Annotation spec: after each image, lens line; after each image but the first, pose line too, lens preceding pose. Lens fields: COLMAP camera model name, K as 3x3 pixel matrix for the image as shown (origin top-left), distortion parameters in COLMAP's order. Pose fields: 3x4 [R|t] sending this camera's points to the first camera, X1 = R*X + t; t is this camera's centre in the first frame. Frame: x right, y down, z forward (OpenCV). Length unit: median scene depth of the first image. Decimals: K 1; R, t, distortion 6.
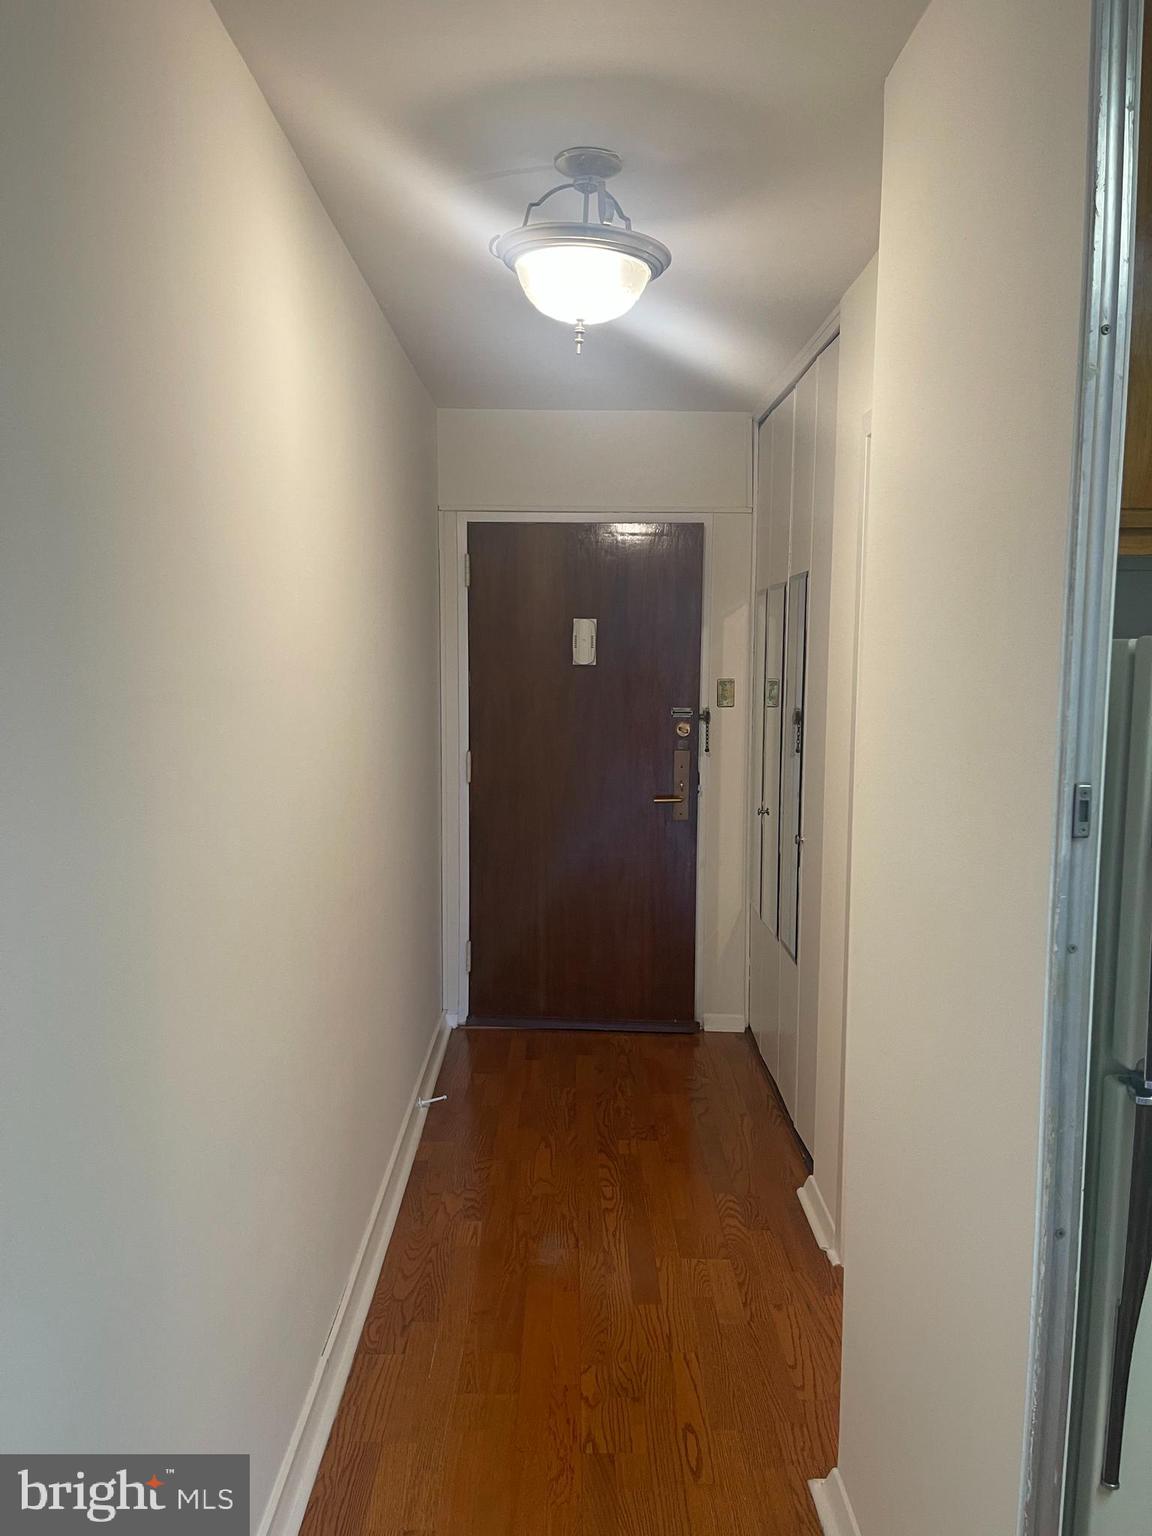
lens RADIAL K [[1173.9, 0, 576.0], [0, 1173.9, 768.6], [0, 0, 1]] dist [0.010999, -0.017341]
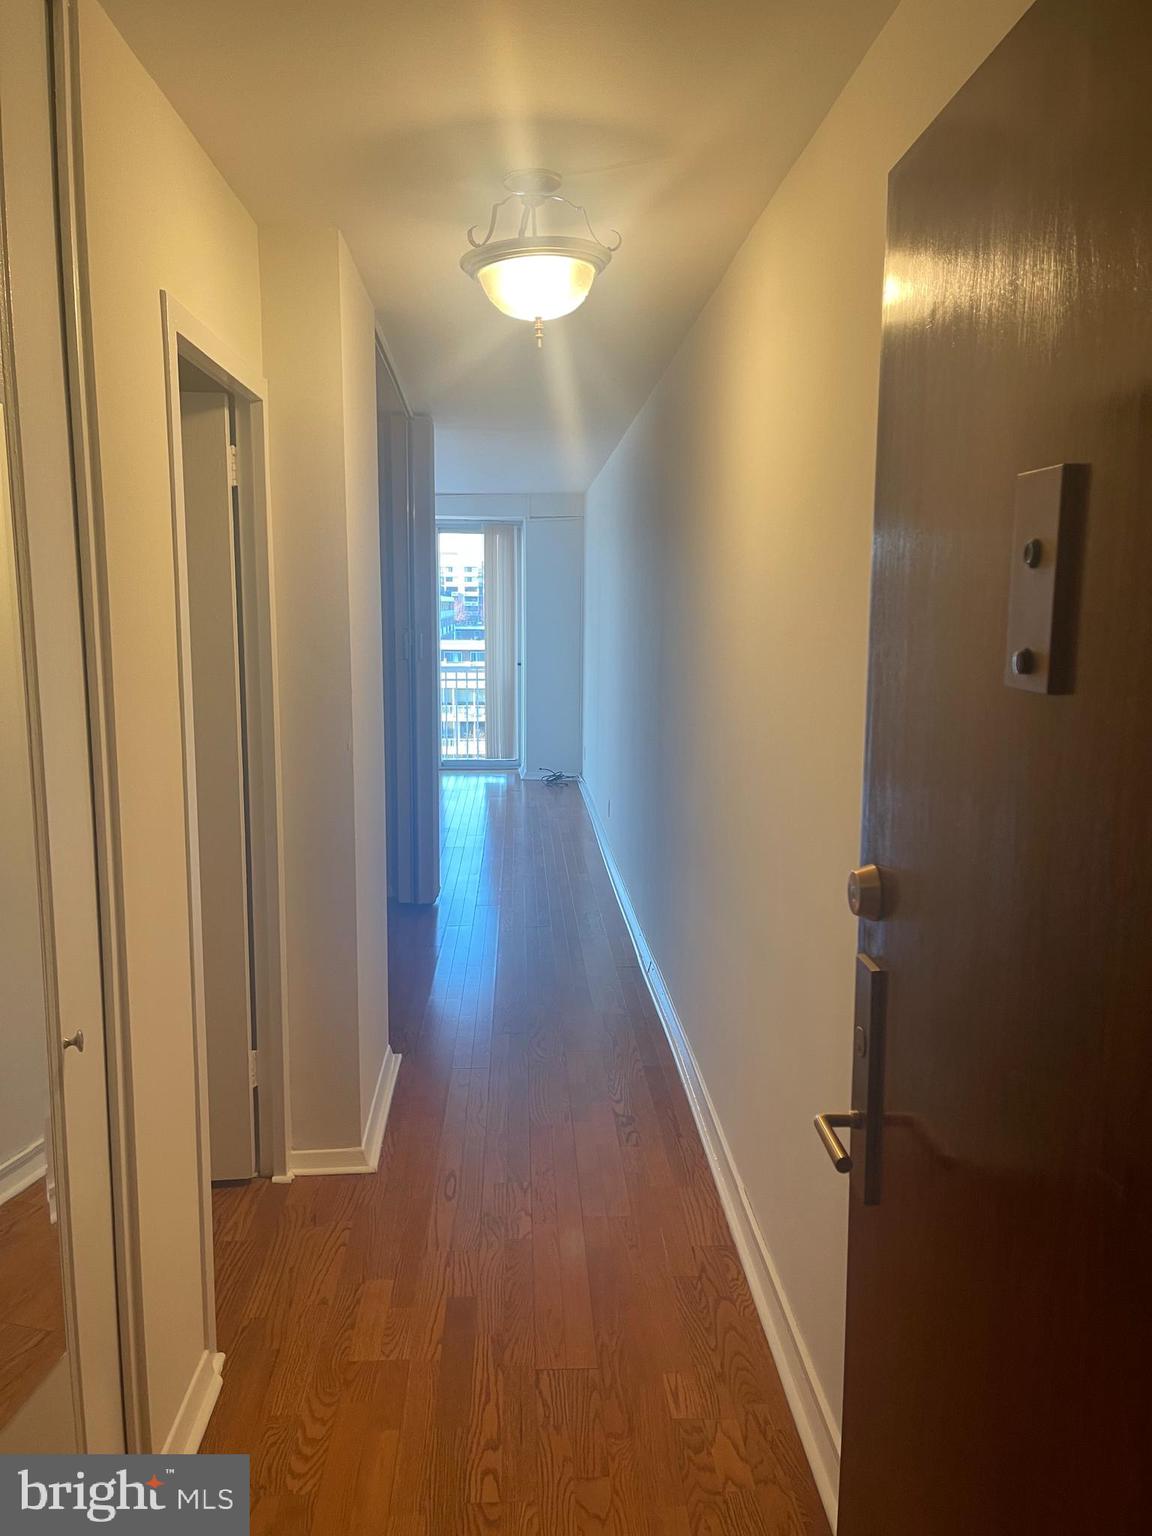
lens RADIAL K [[1173.9, 0, 576.8], [0, 1173.9, 768.9], [0, 0, 1]] dist [0.010999, -0.017341]
pose [[-0.998945, -0.002008, -0.045888, 0.011509], [-0.013065, 0.970200, 0.241952, -0.173869], [0.044035, 0.242296, -0.969203, 1.668534]]
